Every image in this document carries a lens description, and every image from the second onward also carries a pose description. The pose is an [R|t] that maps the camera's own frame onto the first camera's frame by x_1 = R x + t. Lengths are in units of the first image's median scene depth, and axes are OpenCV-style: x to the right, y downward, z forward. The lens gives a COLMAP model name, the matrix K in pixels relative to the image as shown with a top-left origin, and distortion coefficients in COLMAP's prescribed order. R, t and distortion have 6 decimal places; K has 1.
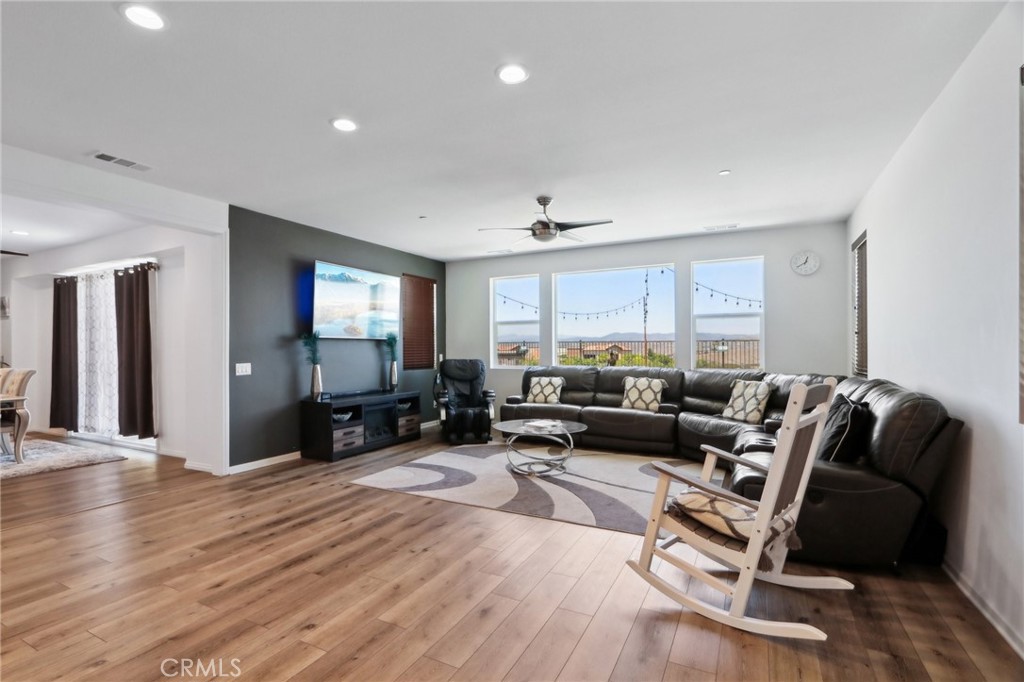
lens RADIAL K [[480.2, 0, 504.1], [0, 480.2, 348.0], [0, 0, 1]] dist [-0.015375, 0.002352]
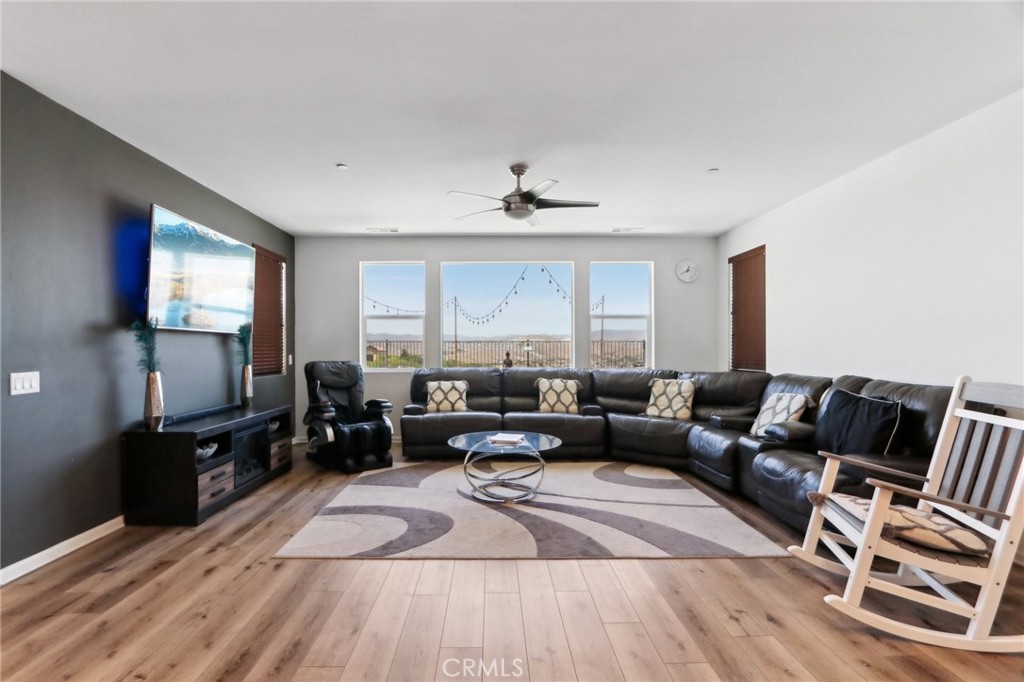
lens RADIAL K [[480.2, 0, 502.5], [0, 480.2, 348.5], [0, 0, 1]] dist [-0.015375, 0.002352]
pose [[0.880610, 0.003678, 0.473827, -0.284752], [-0.003565, 0.999993, -0.001136, 0.003708], [-0.473828, -0.000689, 0.880617, 0.240289]]
